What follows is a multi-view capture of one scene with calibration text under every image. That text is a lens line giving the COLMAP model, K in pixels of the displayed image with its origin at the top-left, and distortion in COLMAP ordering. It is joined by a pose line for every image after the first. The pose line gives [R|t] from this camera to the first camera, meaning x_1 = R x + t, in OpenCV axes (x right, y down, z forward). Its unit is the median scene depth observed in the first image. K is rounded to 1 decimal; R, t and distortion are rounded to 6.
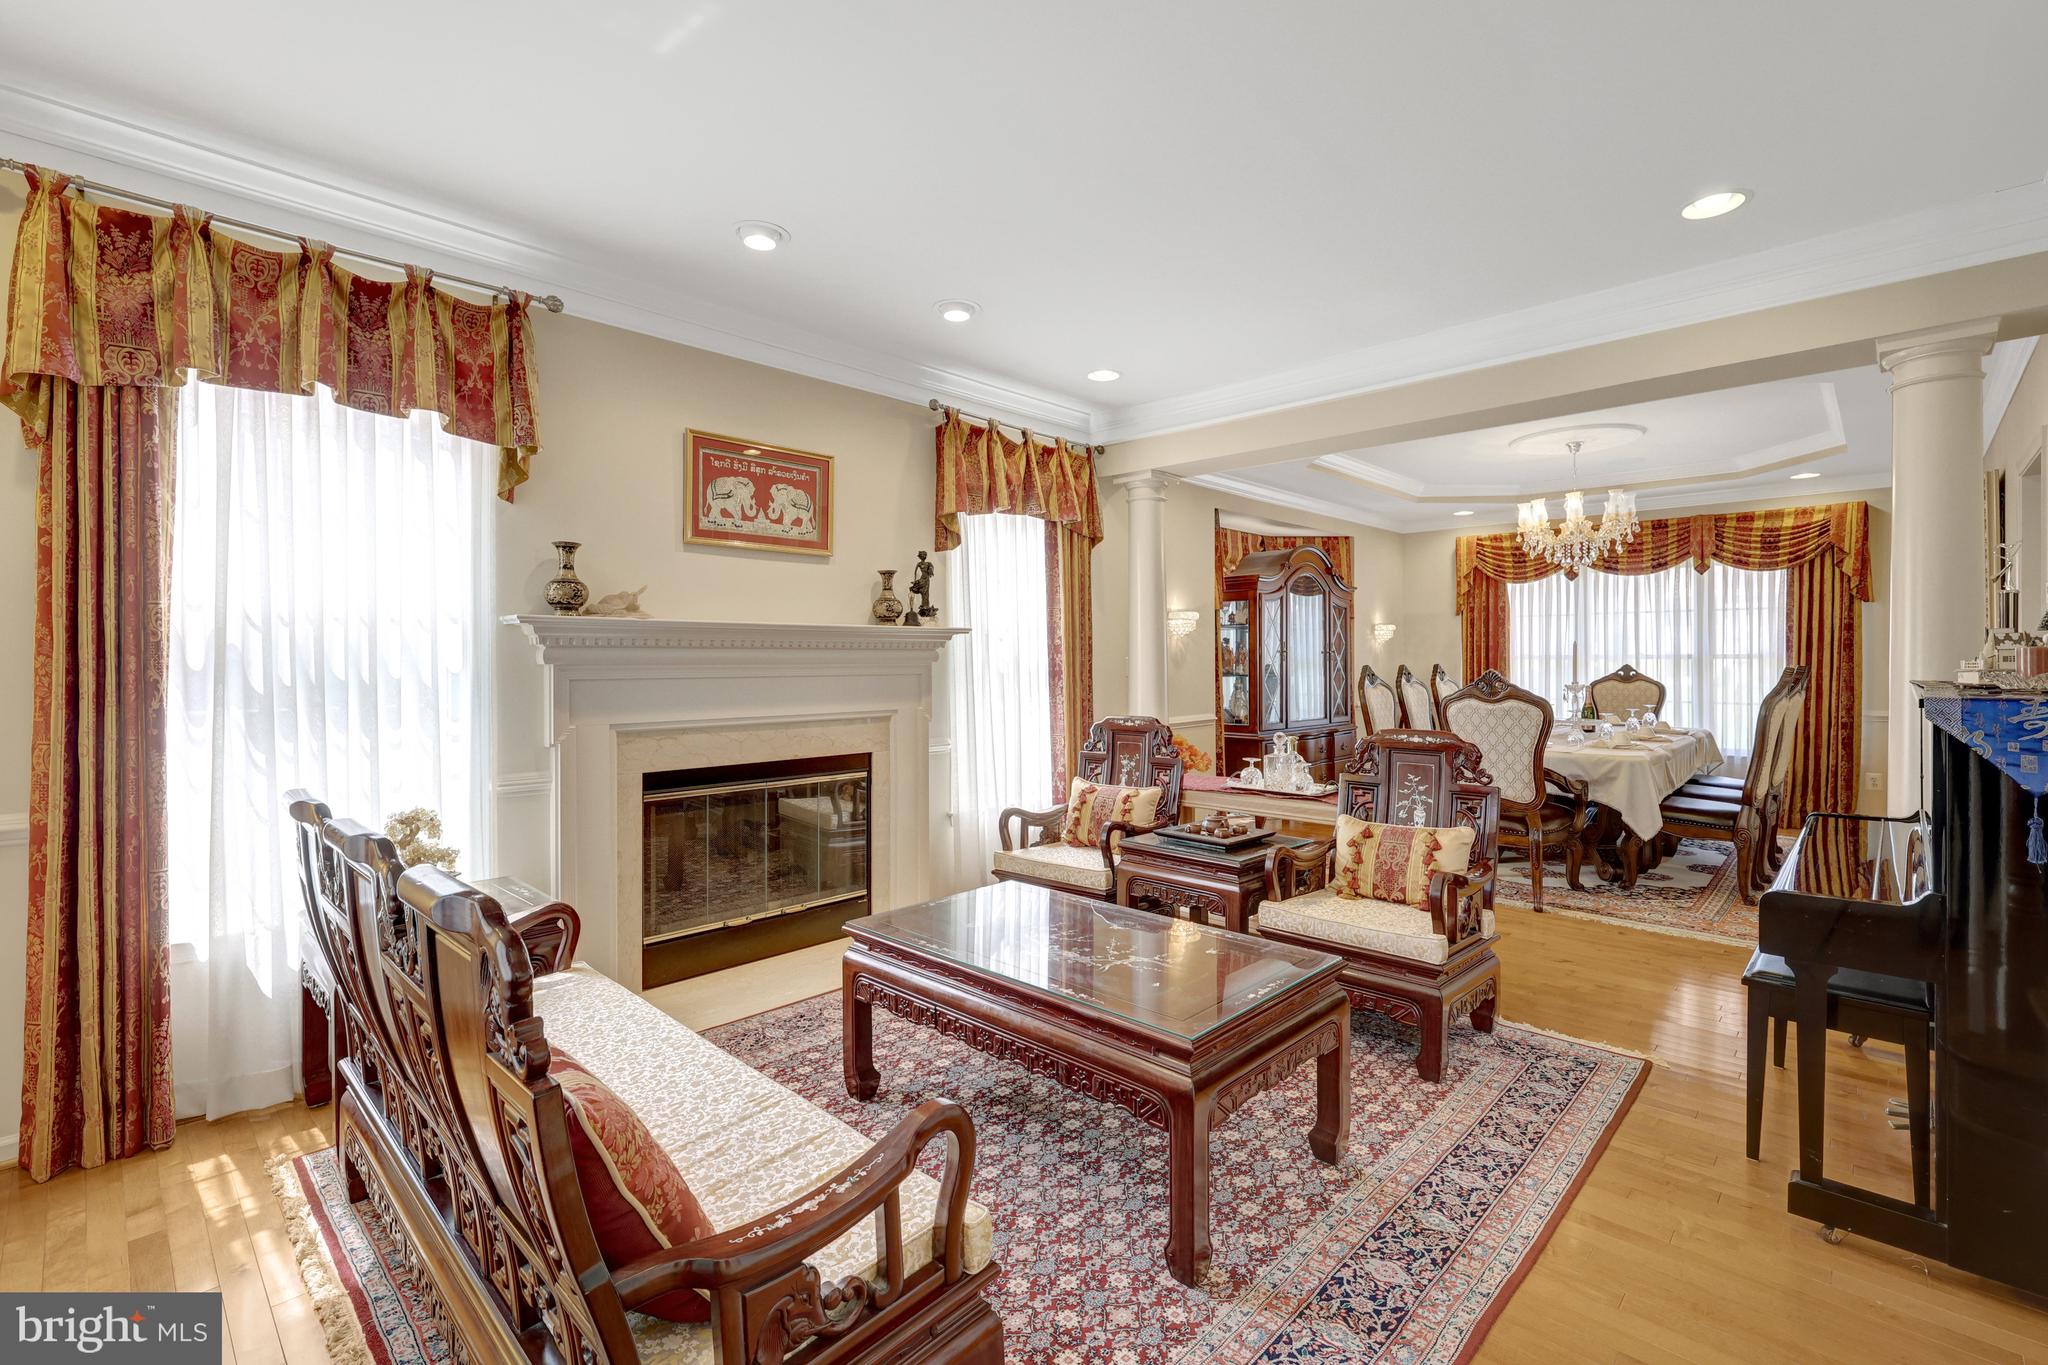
lens RADIAL K [[913.4, 0, 1031.8], [0, 913.4, 666.4], [0, 0, 1]] dist [-0.003773, -0.000097]
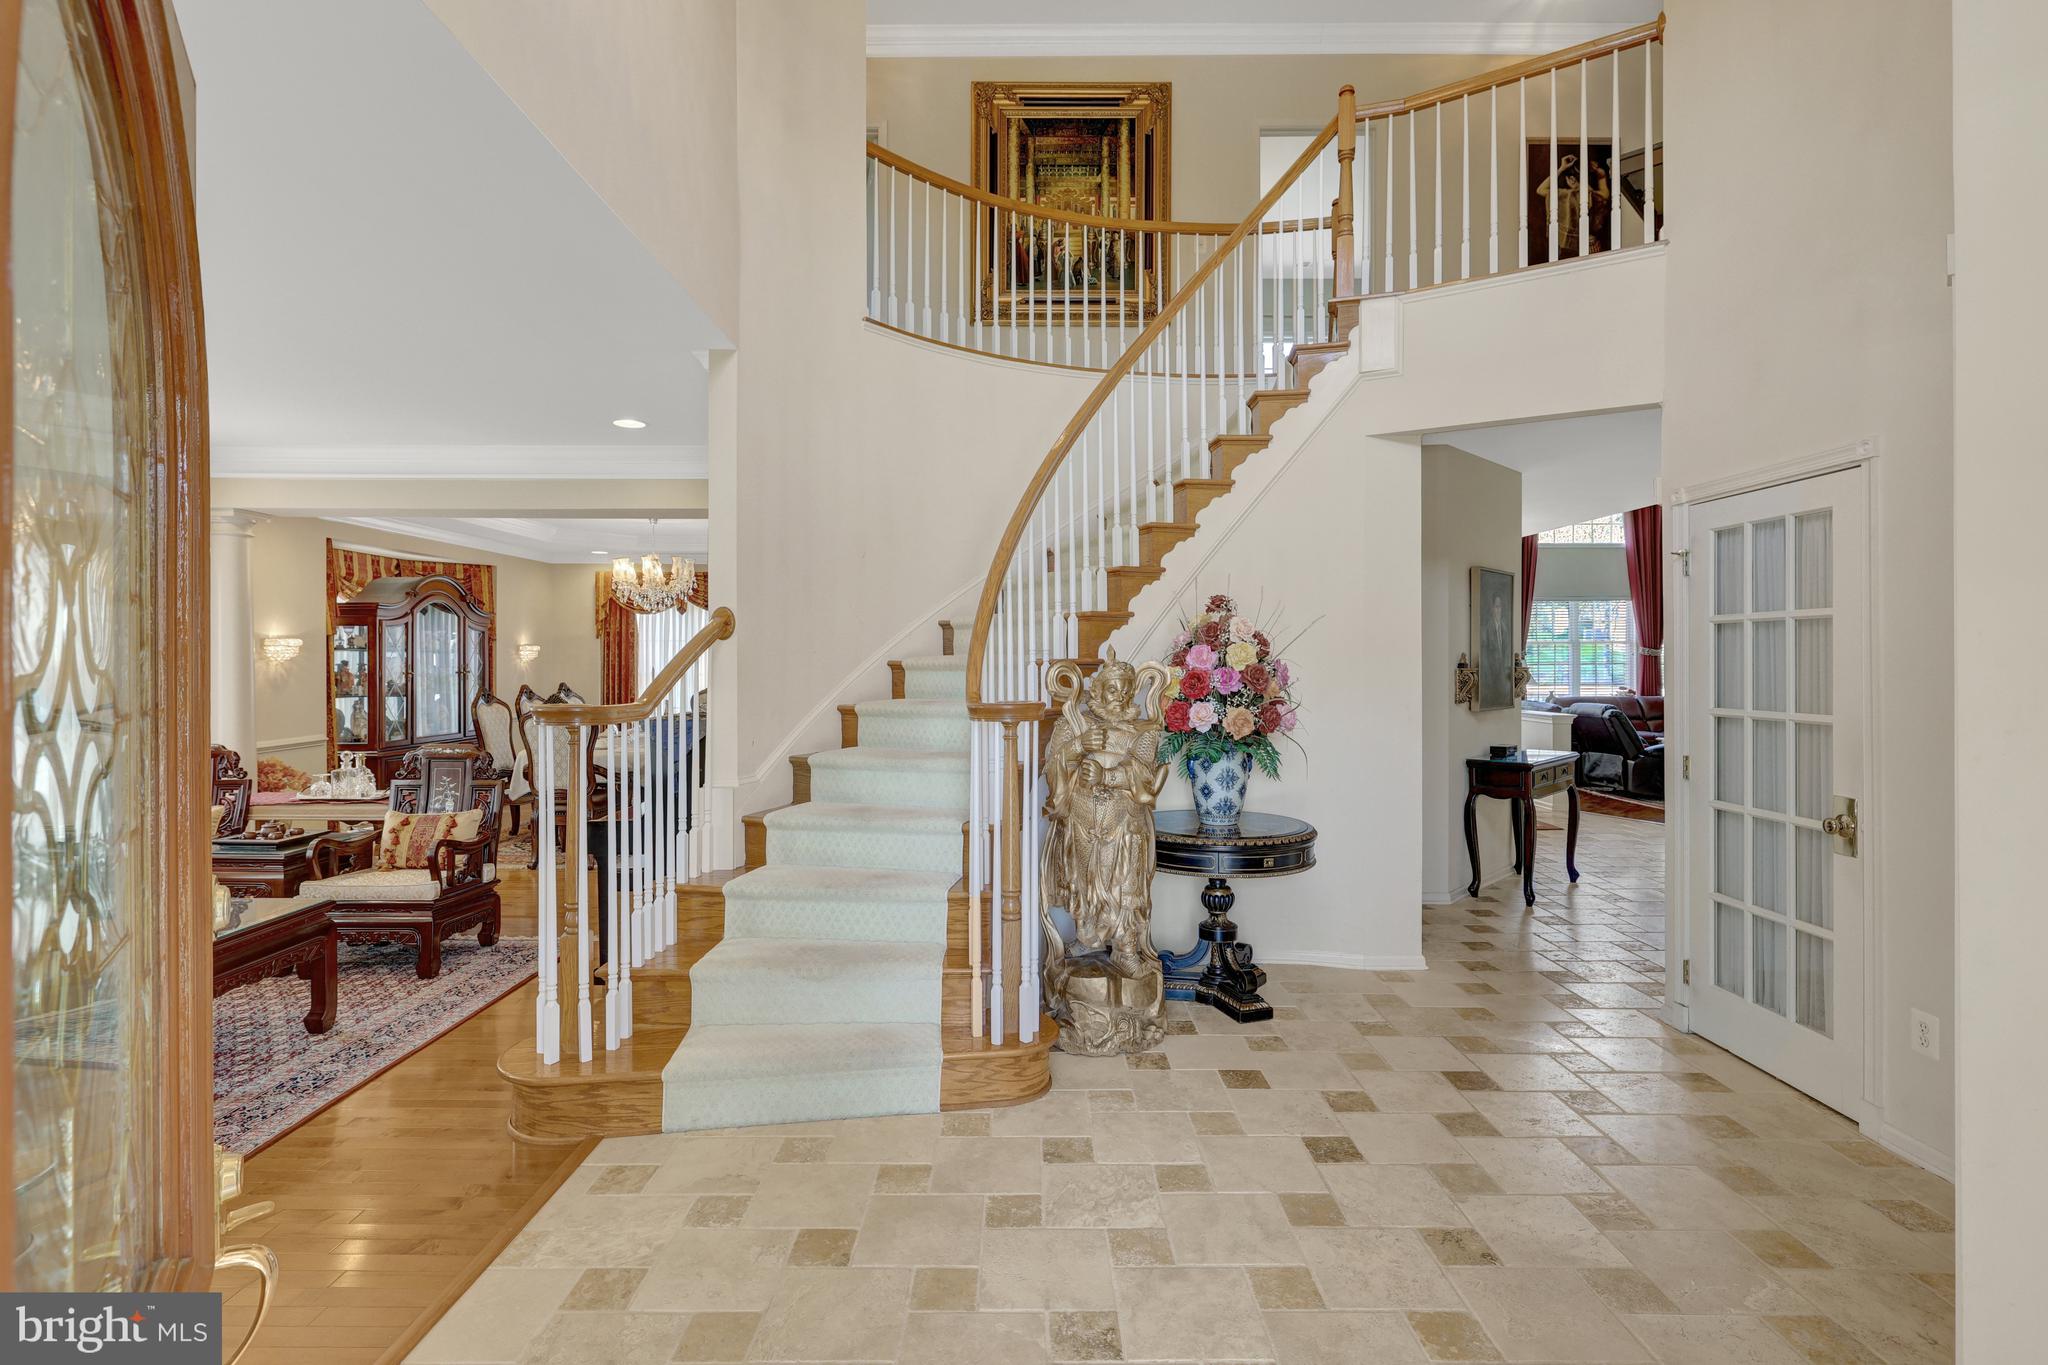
lens RADIAL K [[935.4, 0, 1007.7], [0, 935.4, 666.2], [0, 0, 1]] dist [-0.000599, -0.000412]
pose [[0.723598, 0.001122, 0.690221, 0.024624], [0.000557, 0.999997, -0.002210, -0.022351], [-0.690221, 0.001983, 0.723596, -0.298614]]
